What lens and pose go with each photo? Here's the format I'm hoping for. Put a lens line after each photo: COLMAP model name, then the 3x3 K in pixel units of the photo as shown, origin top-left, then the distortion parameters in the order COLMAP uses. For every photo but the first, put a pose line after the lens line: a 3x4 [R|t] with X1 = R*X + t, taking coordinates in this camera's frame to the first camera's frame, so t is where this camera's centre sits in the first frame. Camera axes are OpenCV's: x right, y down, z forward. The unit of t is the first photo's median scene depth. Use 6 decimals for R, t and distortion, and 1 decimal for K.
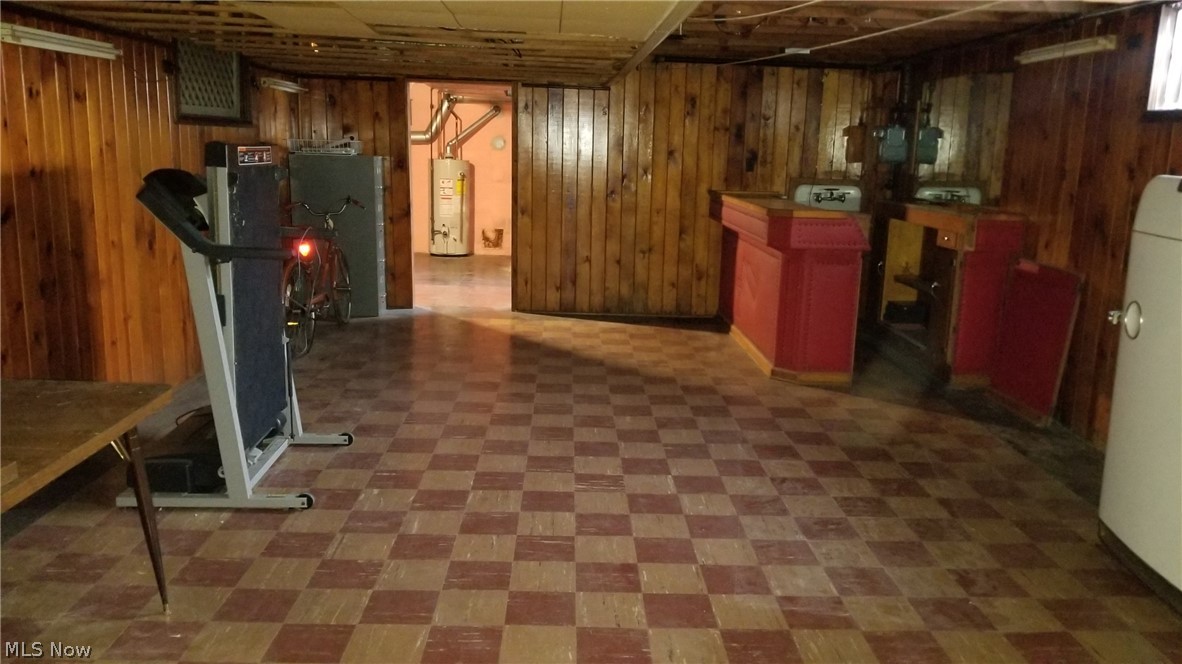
lens RADIAL K [[930.1, 0, 595.3], [0, 930.1, 326.4], [0, 0, 1]] dist [0.008740, -0.021636]
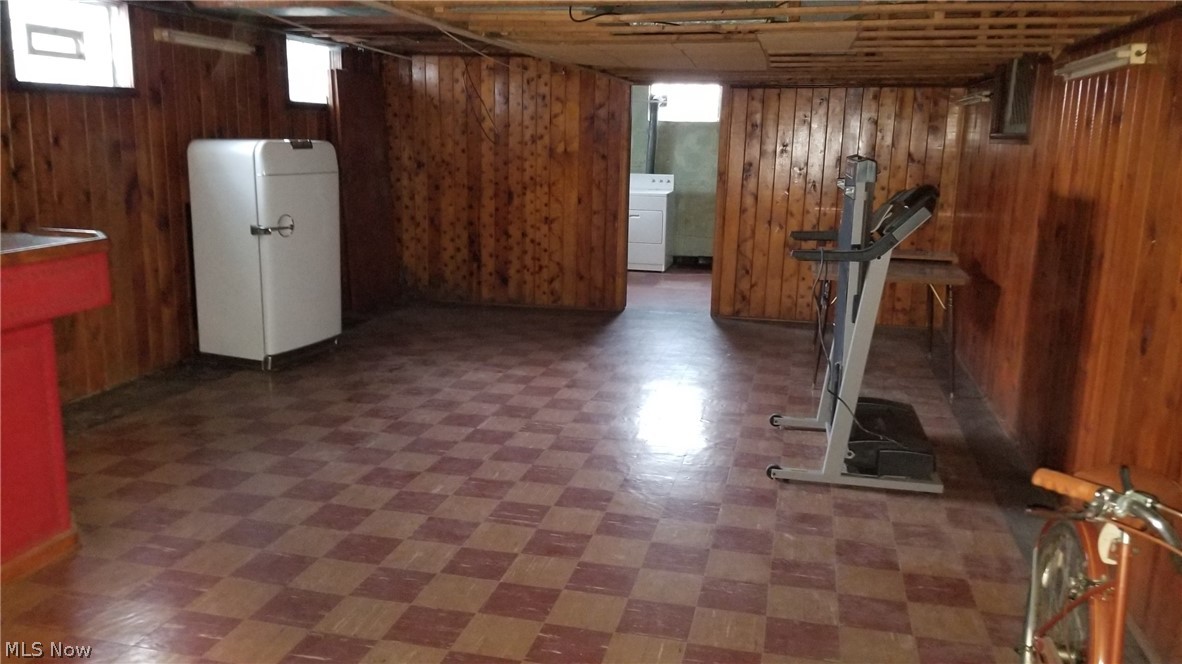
lens RADIAL K [[930.1, 0, 591.6], [0, 930.1, 334.9], [0, 0, 1]] dist [0.008740, -0.021636]
pose [[-0.963777, -0.106890, 0.244354, -0.316702], [-0.000243, 0.916530, 0.399967, -0.394813], [-0.266710, 0.385420, -0.883356, 1.902119]]
